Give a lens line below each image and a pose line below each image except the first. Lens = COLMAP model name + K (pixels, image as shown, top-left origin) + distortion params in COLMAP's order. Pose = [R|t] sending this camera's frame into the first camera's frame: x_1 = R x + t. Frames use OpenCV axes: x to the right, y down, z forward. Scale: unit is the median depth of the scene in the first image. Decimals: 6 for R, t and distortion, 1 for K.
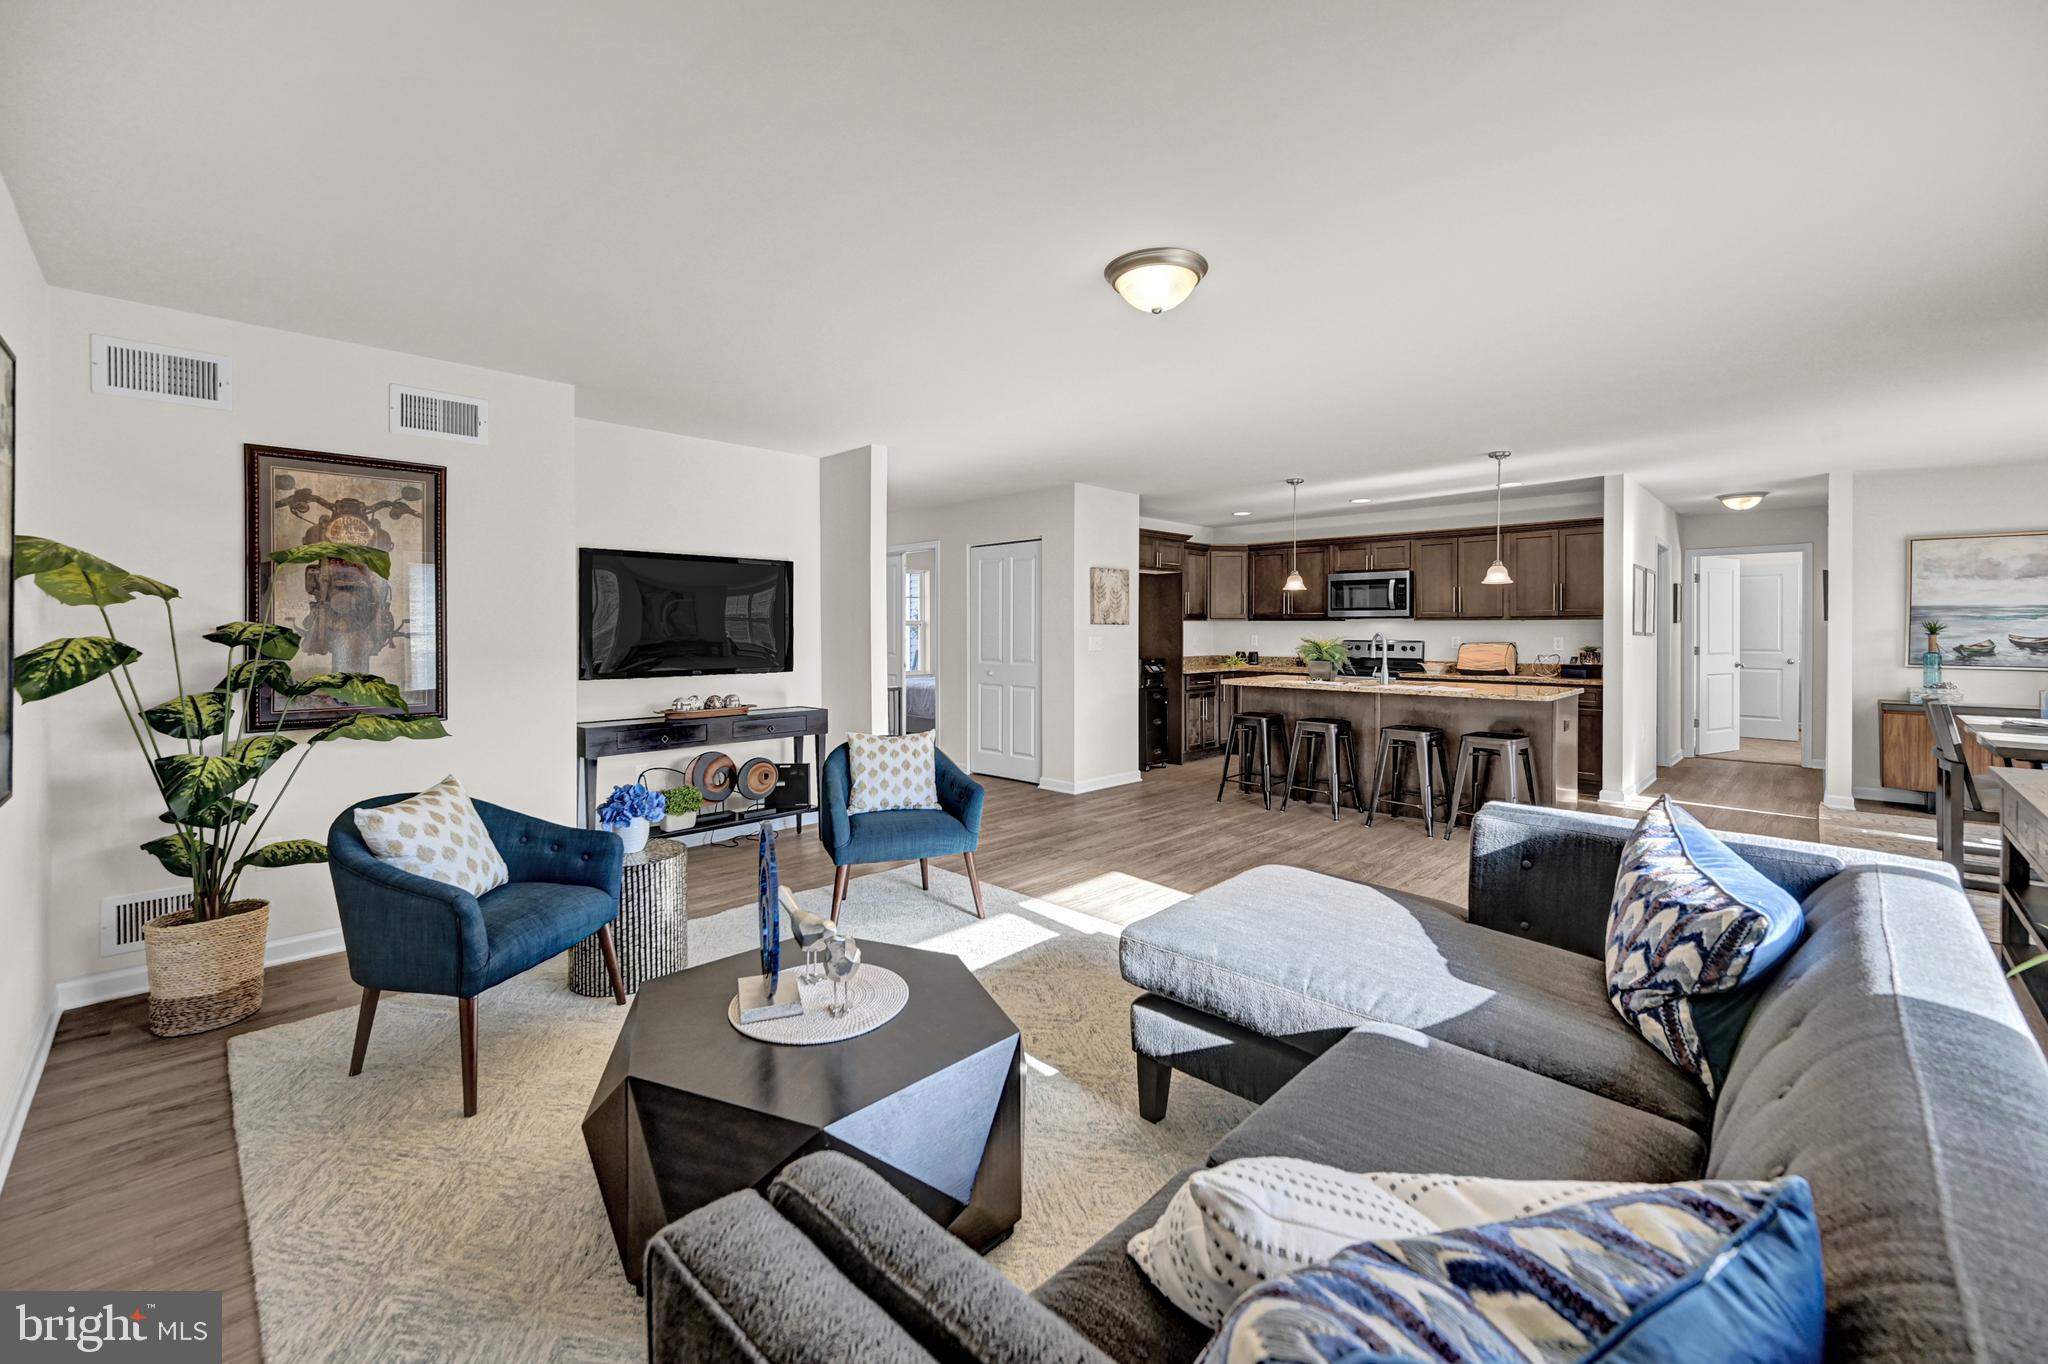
lens RADIAL K [[824.5, 0, 1037.2], [0, 824.5, 635.8], [0, 0, 1]] dist [0.001348, 0.000306]
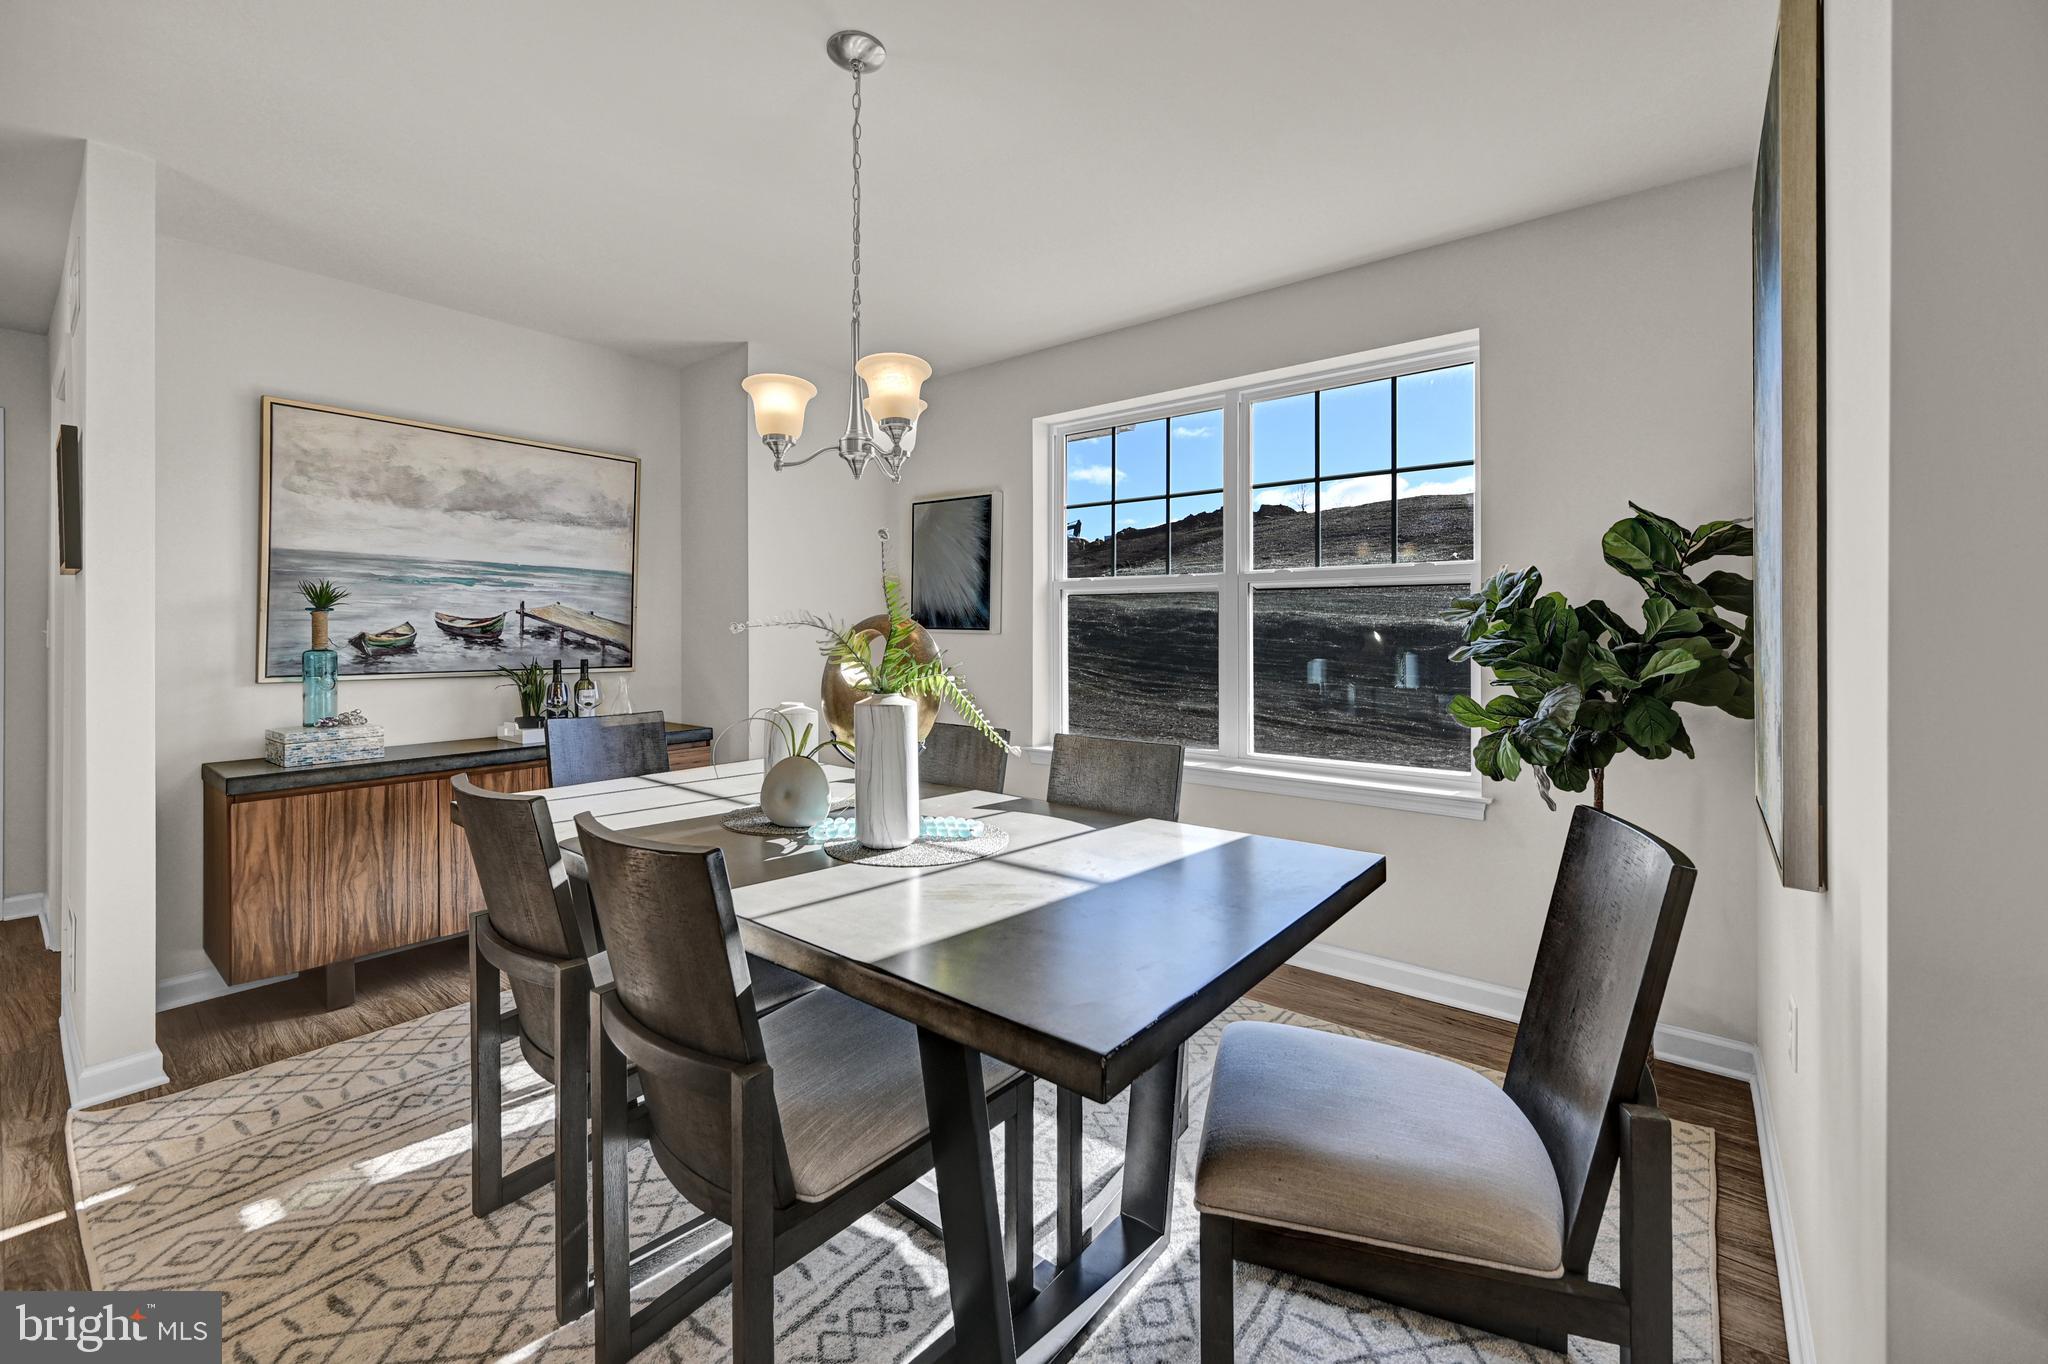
lens RADIAL K [[830.7, 0, 1026.5], [0, 830.7, 627.4], [0, 0, 1]] dist [-0.002542, -0.000393]
pose [[-0.098565, 0.002994, 0.995126, 0.579517], [0.006507, 0.999976, -0.002364, 0.011588], [-0.995109, 0.006243, -0.098582, 0.648774]]
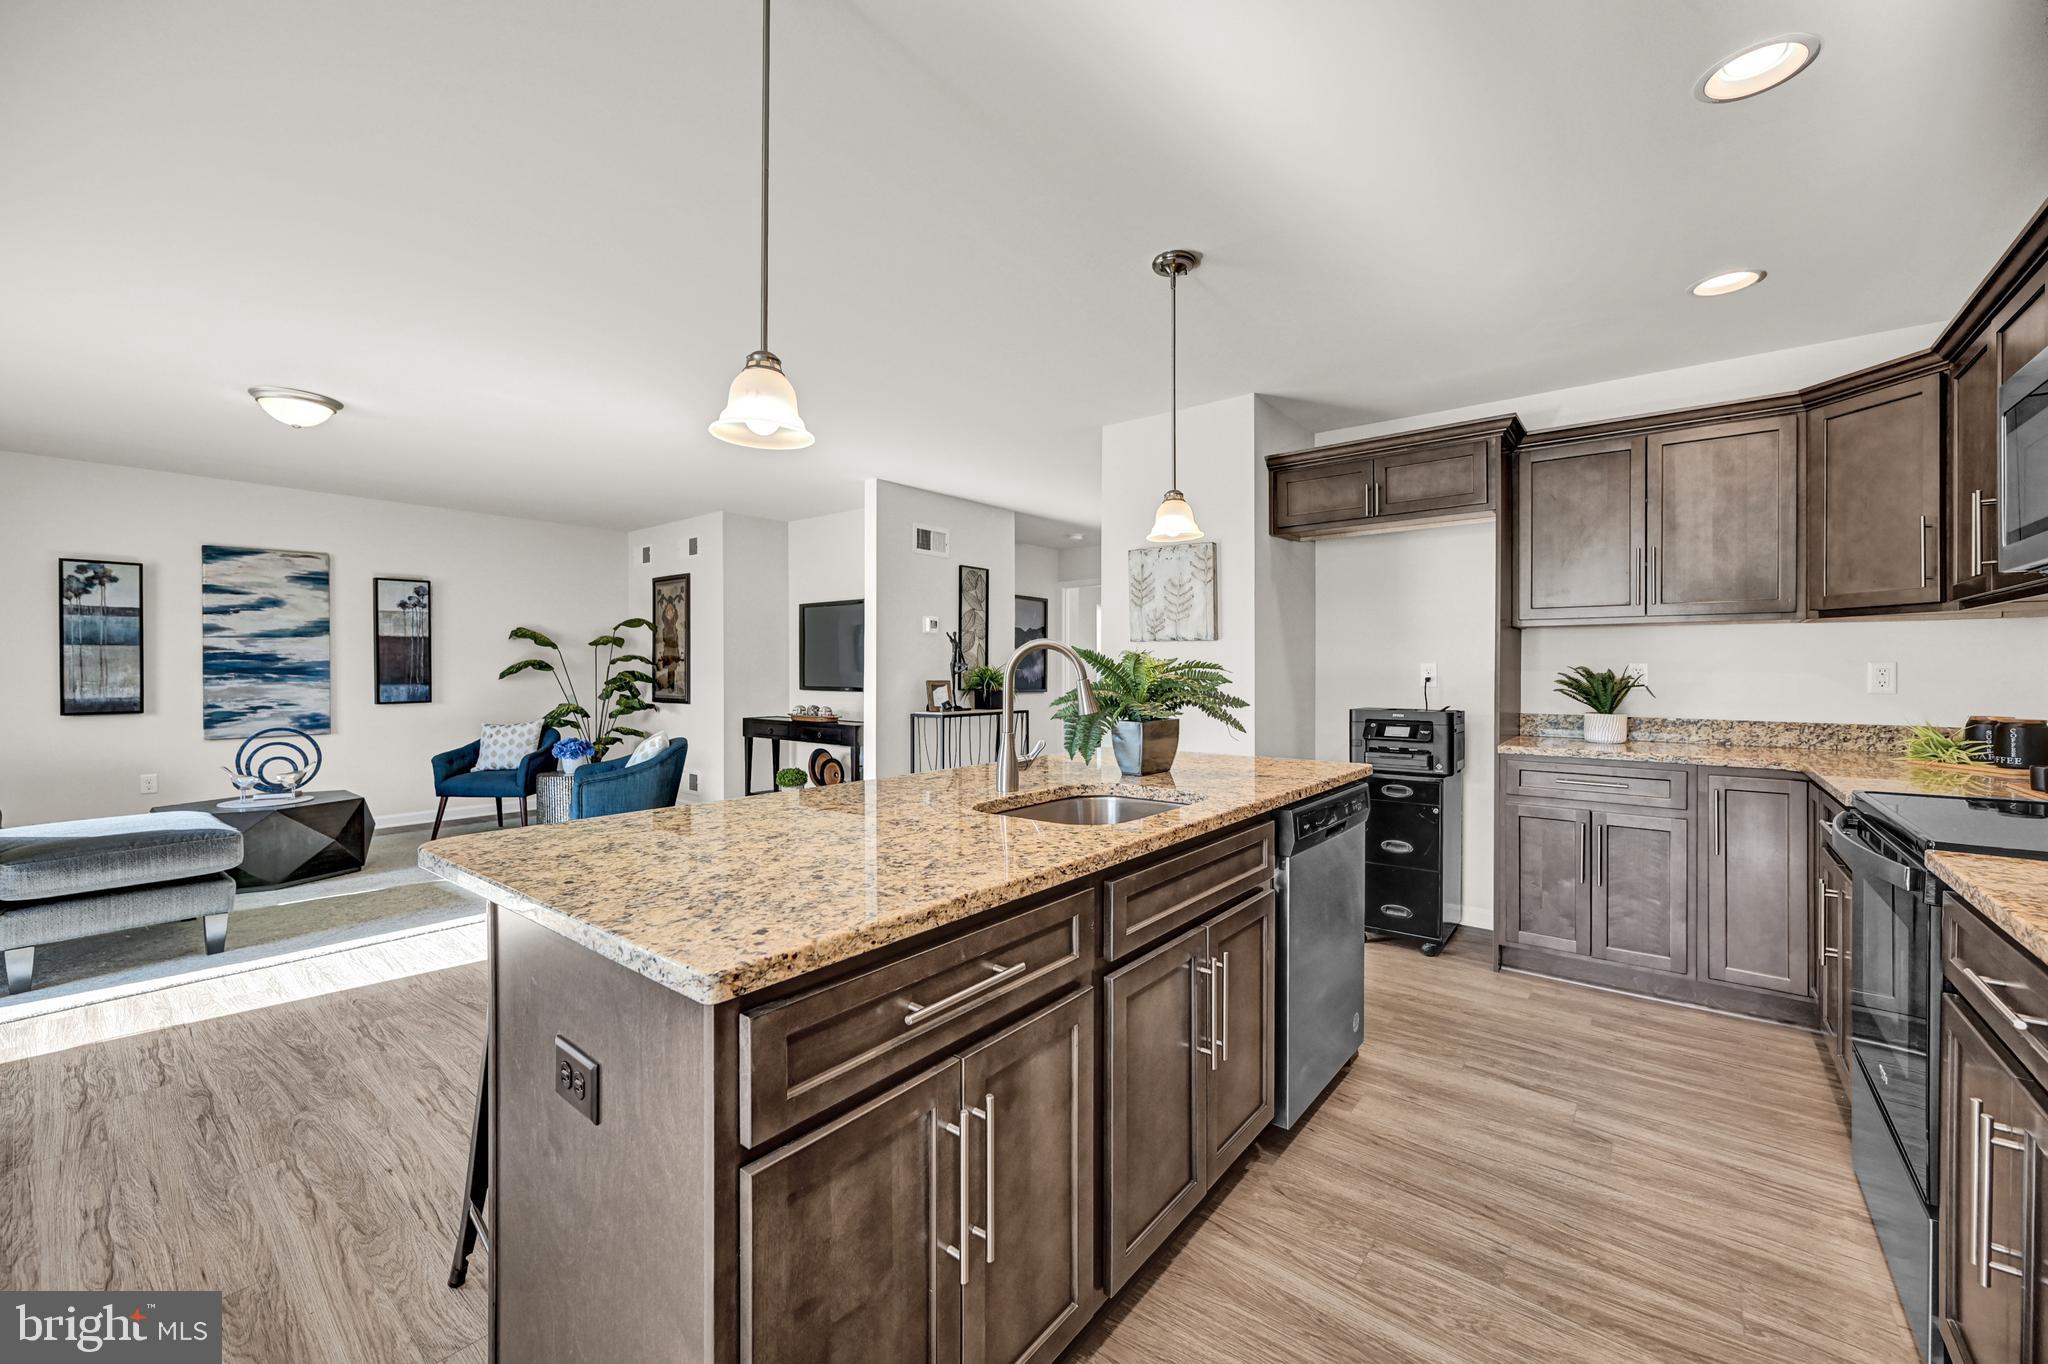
lens RADIAL K [[806.5, 0, 1021.9], [0, 806.5, 671.0], [0, 0, 1]] dist [-0.000154, 0.000441]
pose [[0.092713, 0.004373, -0.995683, 0.740395], [-0.008186, 0.999960, 0.003630, 0.007346], [0.995659, 0.007814, 0.092745, 0.953163]]
